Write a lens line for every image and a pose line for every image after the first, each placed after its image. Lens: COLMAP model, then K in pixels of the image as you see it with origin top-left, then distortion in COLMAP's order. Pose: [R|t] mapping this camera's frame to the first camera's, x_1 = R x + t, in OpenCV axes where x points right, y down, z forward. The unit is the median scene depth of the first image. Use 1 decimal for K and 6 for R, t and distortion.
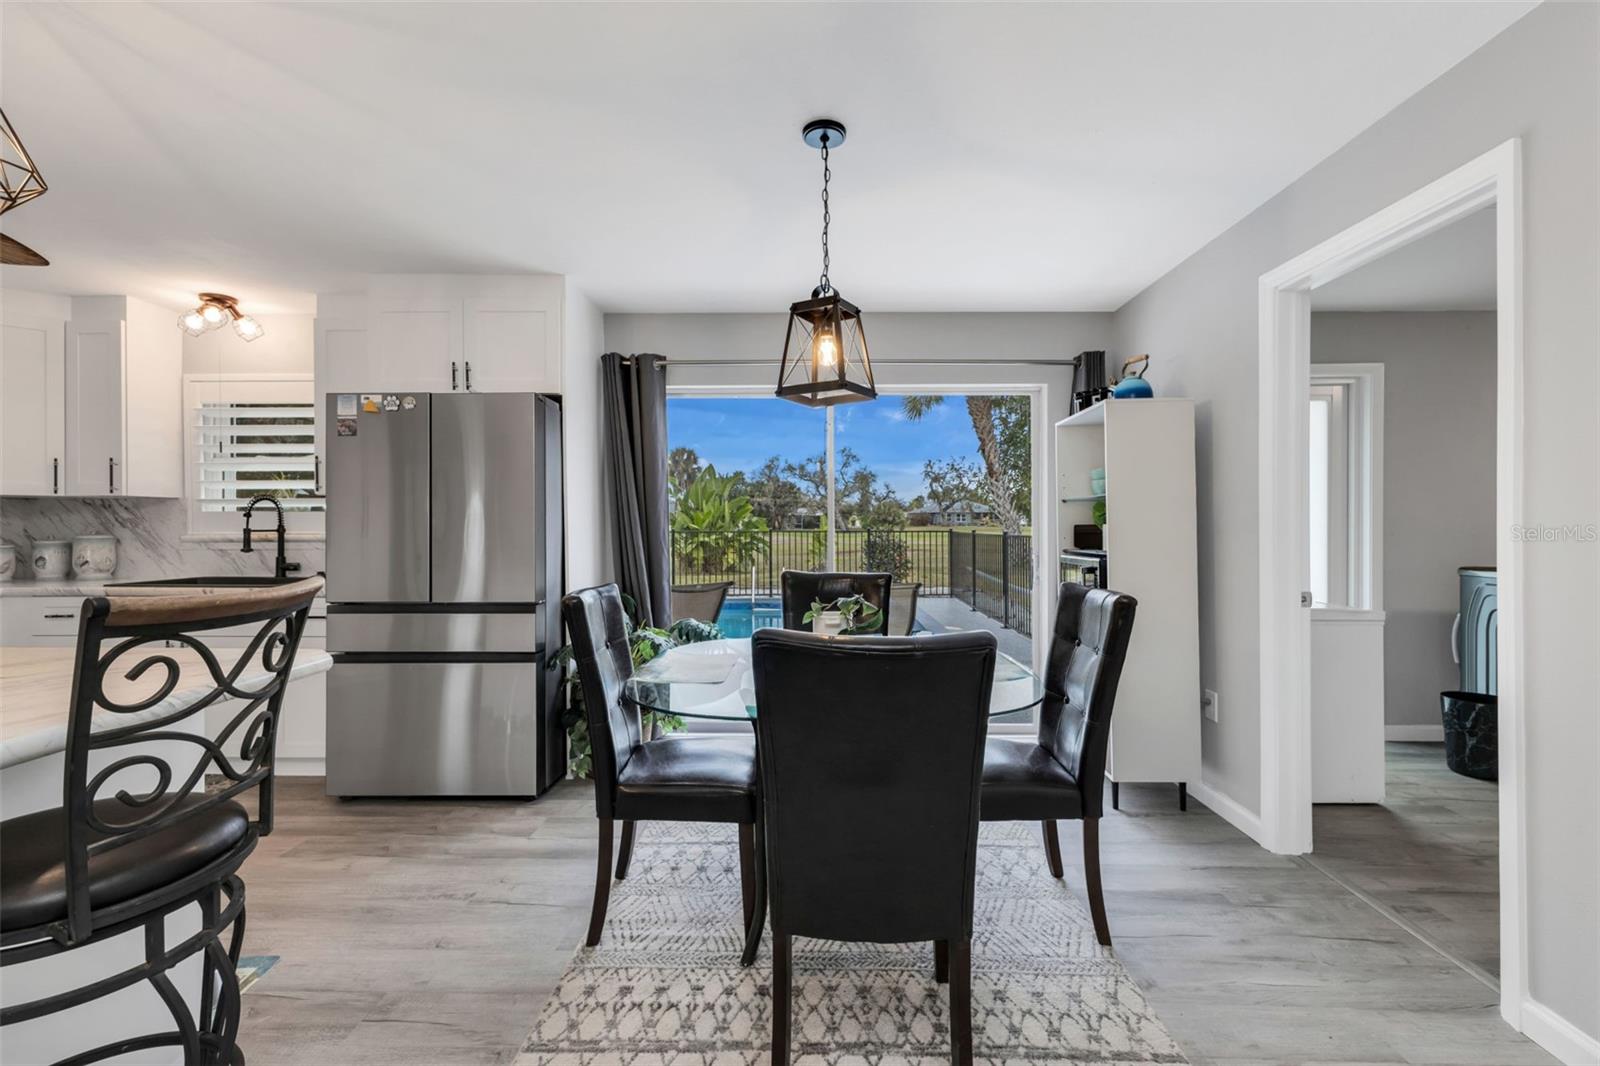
lens RADIAL K [[698.0, 0, 802.7], [0, 698.0, 526.2], [0, 0, 1]] dist [0.006701, -0.000186]
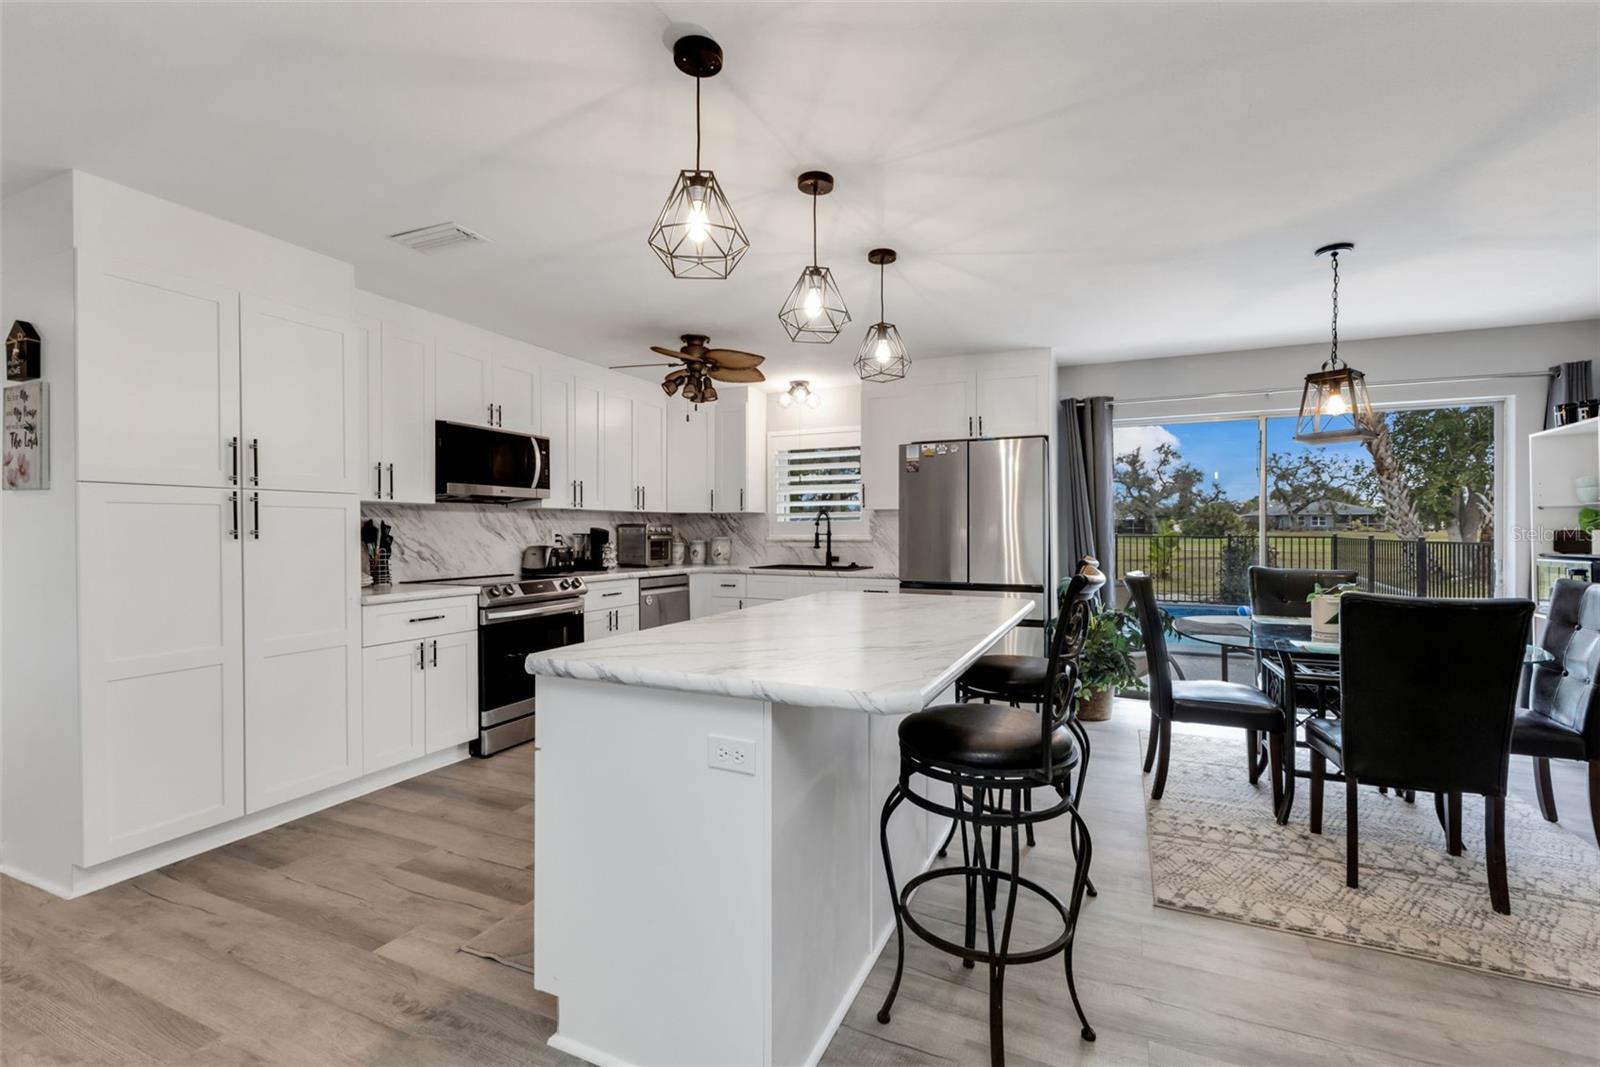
lens RADIAL K [[700.0, 0, 801.0], [0, 700.0, 533.5], [0, 0, 1]] dist [0.009122, -0.001108]
pose [[0.918744, 0.001572, -0.394852, -0.220420], [-0.000204, 0.999994, 0.003508, -0.000531], [0.394855, -0.003142, 0.918738, -0.403605]]
